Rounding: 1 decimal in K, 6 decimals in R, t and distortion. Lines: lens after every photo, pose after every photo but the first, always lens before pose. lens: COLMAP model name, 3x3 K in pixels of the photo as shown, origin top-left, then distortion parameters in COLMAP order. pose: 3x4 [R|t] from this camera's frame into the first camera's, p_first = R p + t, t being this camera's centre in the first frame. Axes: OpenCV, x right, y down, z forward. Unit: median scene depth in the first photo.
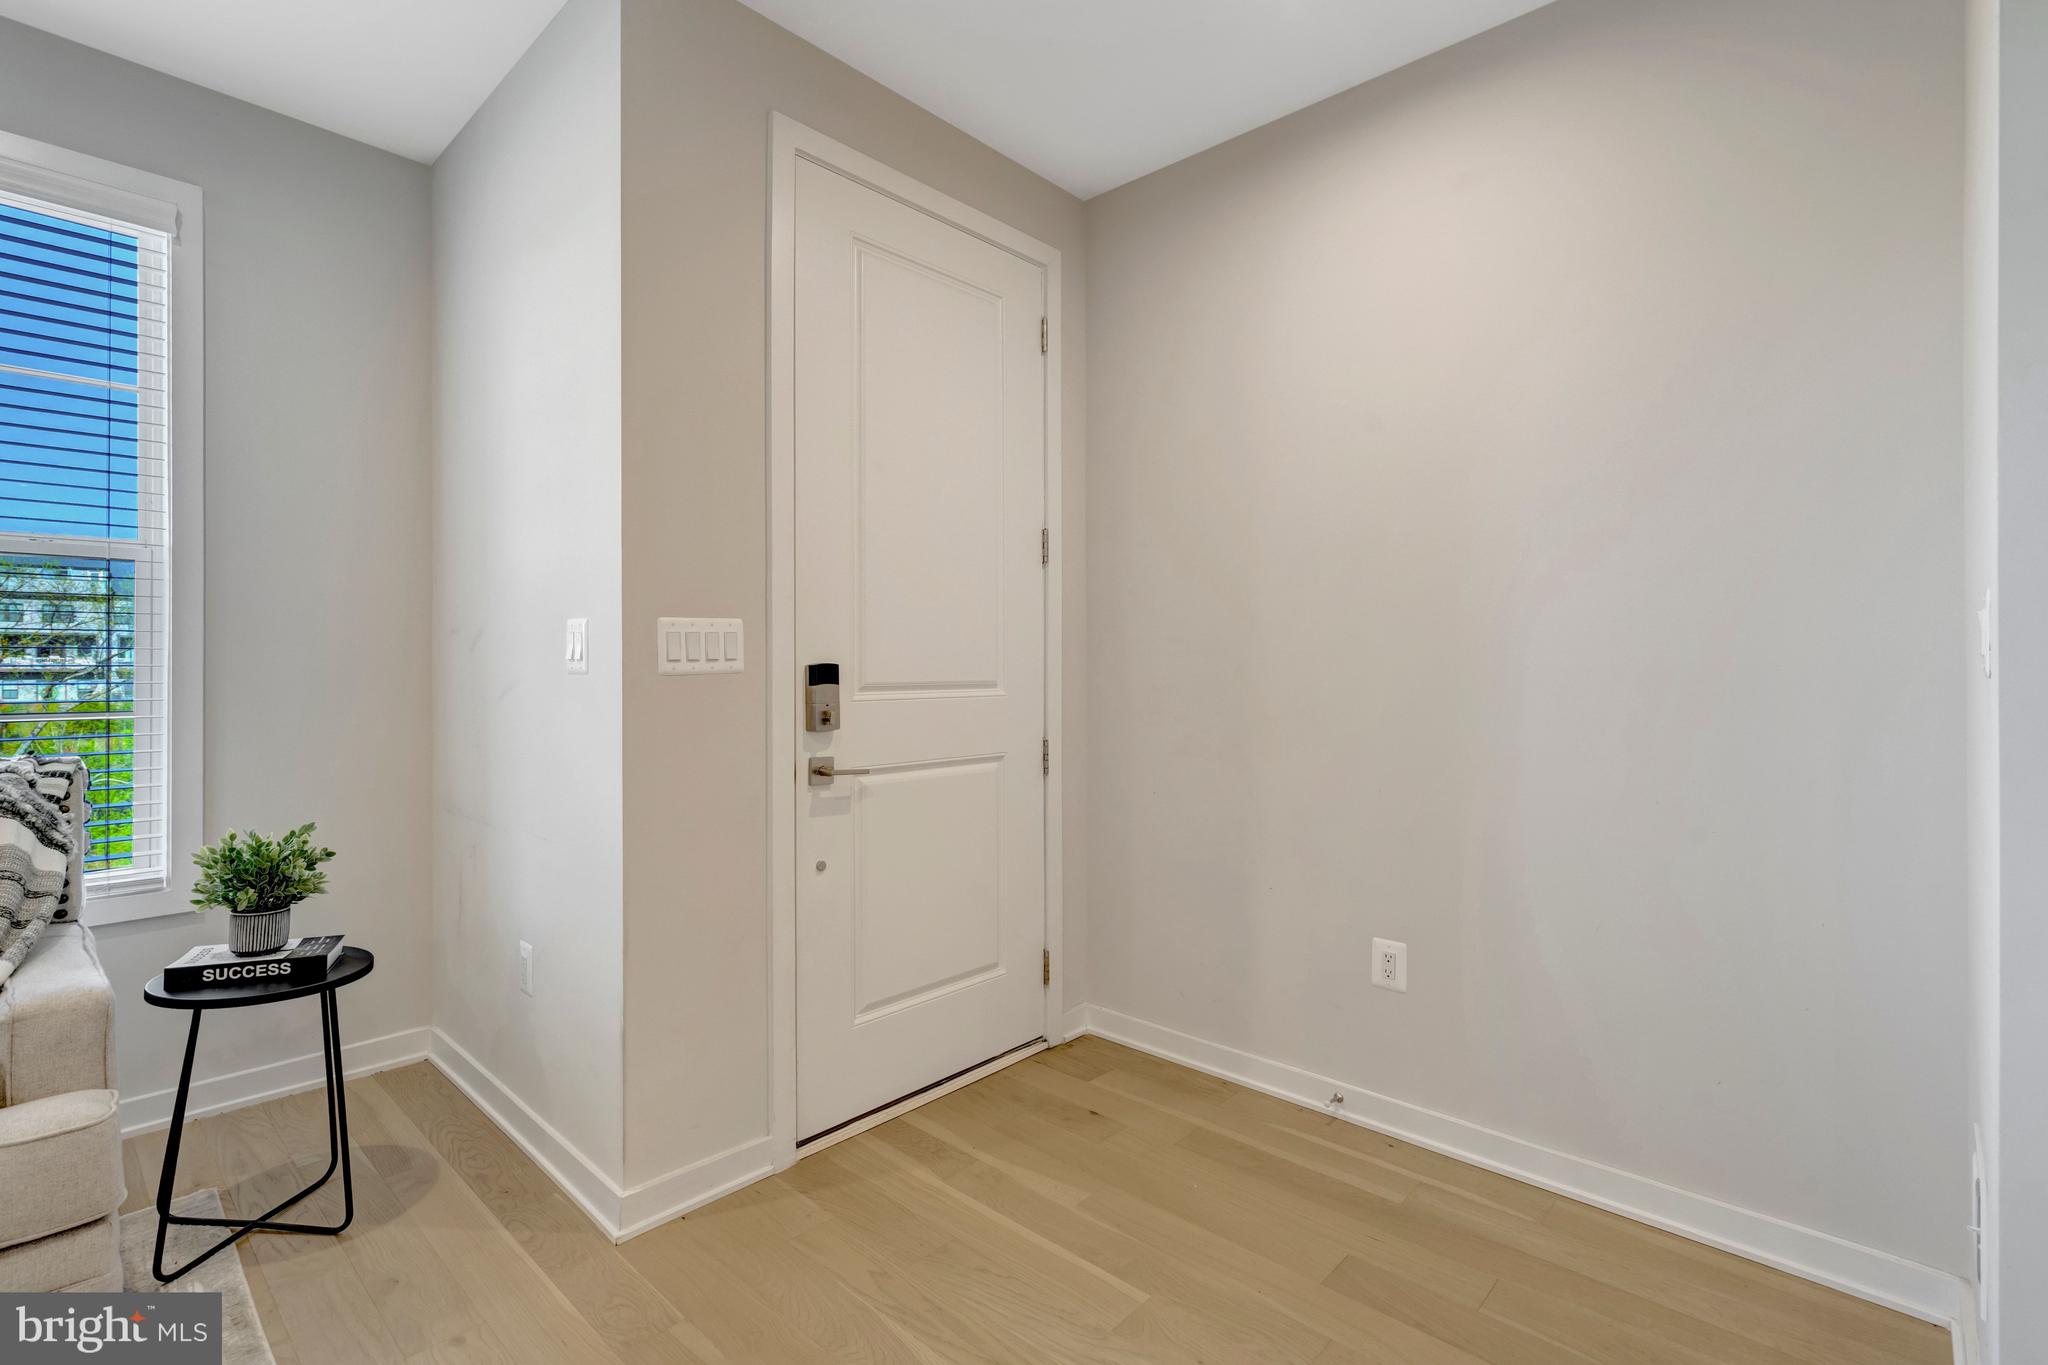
lens RADIAL K [[949.1, 0, 1017.6], [0, 949.1, 651.6], [0, 0, 1]] dist [-0.000637, -0.000344]
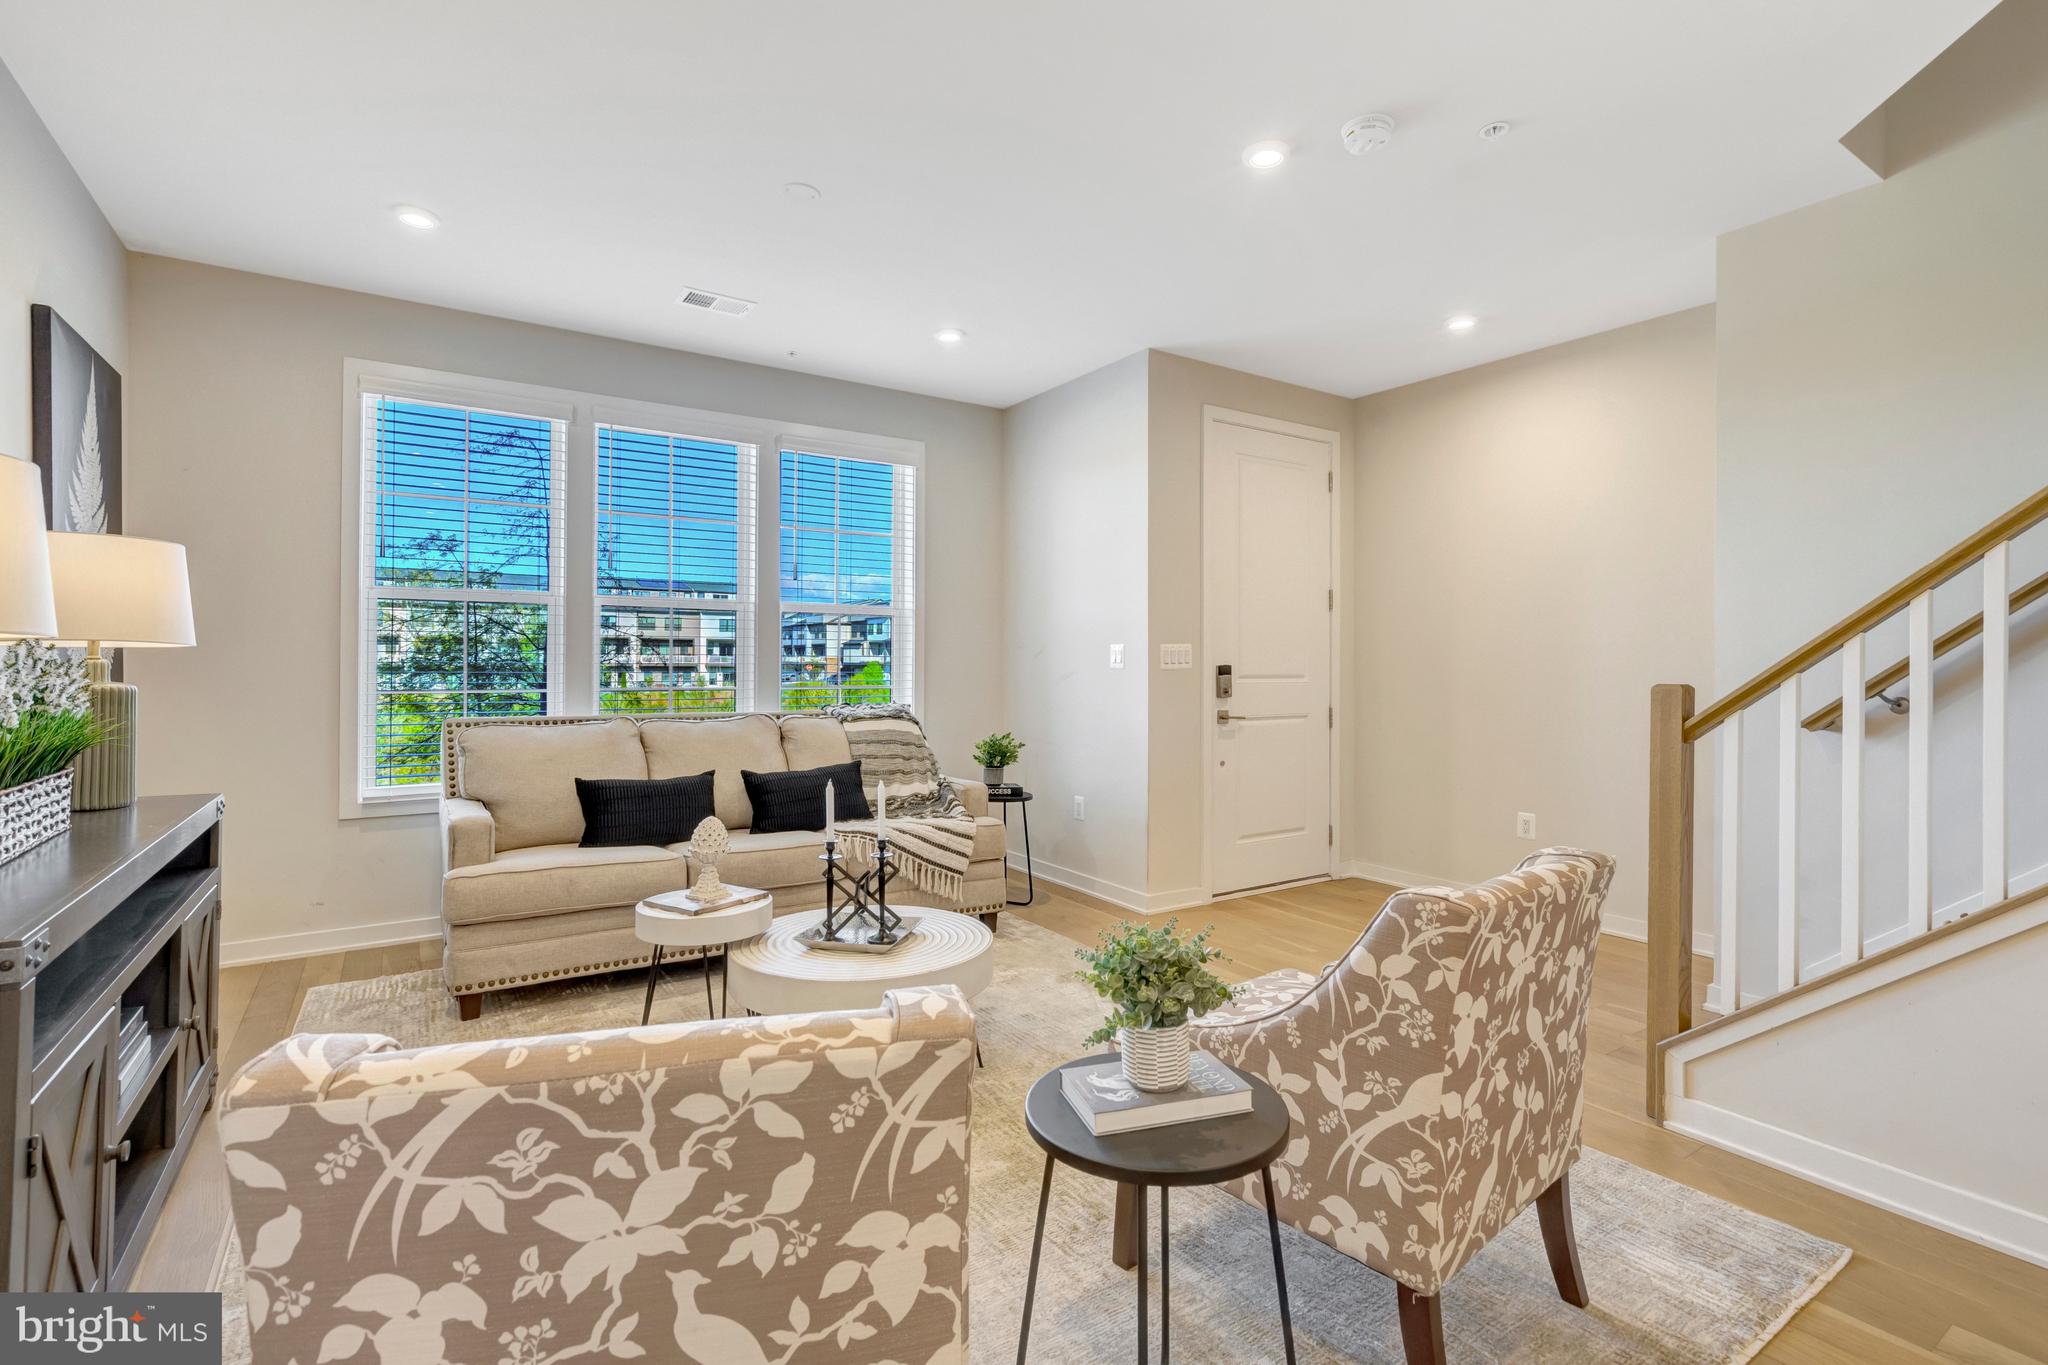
lens RADIAL K [[938.4, 0, 1027.0], [0, 938.4, 653.9], [0, 0, 1]] dist [-0.004715, 0.003188]
pose [[0.972569, 0.002423, -0.232602, -0.147037], [-0.001681, 0.999993, 0.003386, -0.017655], [0.232609, -0.002902, 0.972566, -1.077715]]
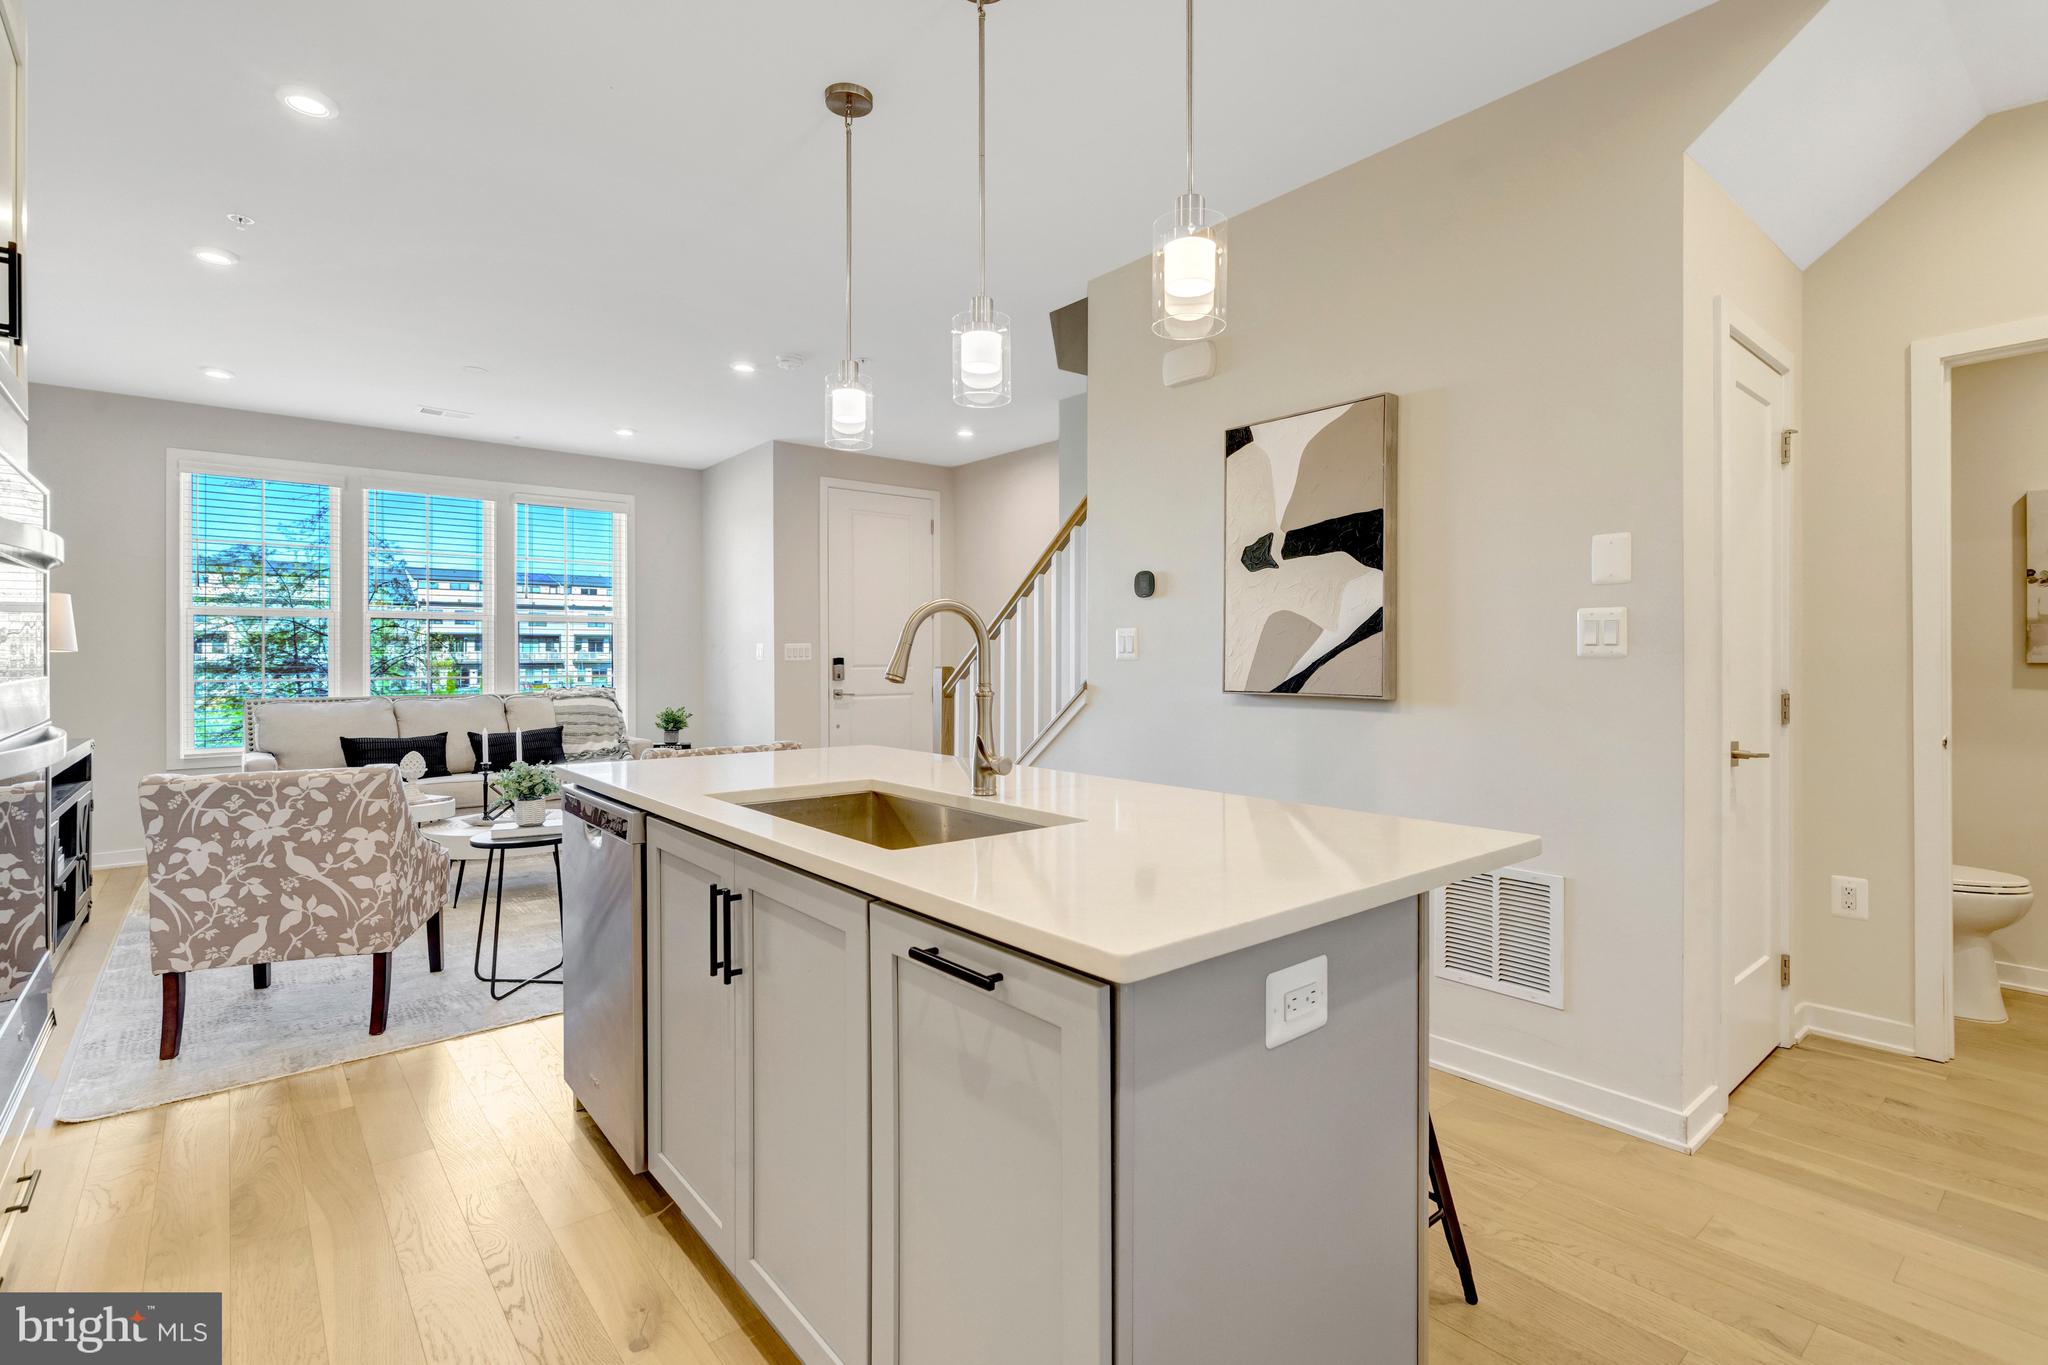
lens RADIAL K [[938.4, 0, 1024.7], [0, 938.4, 651.8], [0, 0, 1]] dist [-0.004715, 0.003188]
pose [[0.992665, -0.003724, -0.120843, 0.725421], [0.004769, 0.999954, 0.008361, -0.027386], [0.120806, -0.008876, 0.992636, -1.835270]]
